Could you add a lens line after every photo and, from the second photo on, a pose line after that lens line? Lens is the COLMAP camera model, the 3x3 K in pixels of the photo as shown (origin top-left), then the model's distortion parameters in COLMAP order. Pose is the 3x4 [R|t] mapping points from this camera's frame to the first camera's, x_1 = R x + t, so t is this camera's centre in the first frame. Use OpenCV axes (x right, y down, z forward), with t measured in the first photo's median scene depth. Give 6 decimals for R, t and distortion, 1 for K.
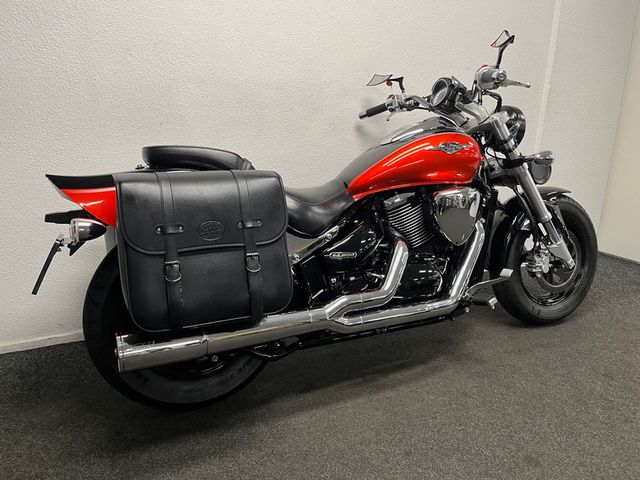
lens RADIAL K [[484.4, 0, 323.1], [0, 484.4, 242.7], [0, 0, 1]] dist [0.054558, -0.040178]
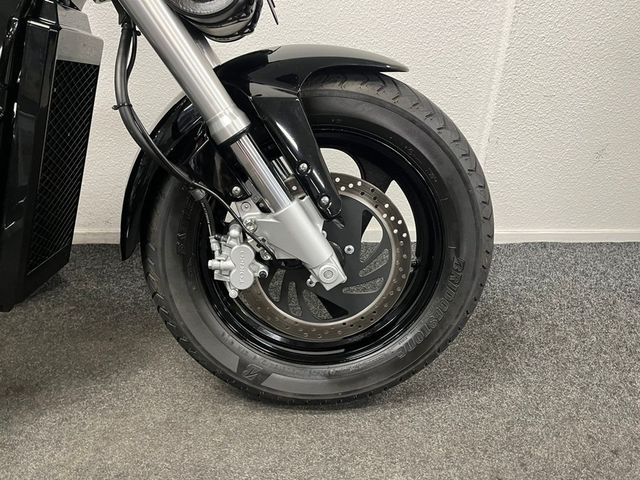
lens RADIAL K [[484.4, 0, 318.0], [0, 484.4, 237.4], [0, 0, 1]] dist [0.054558, -0.040178]
pose [[0.931287, 0.167878, -0.323297, 0.724570], [-0.114961, 0.977570, 0.176465, -0.051588], [0.345671, -0.127173, 0.929698, 0.816297]]
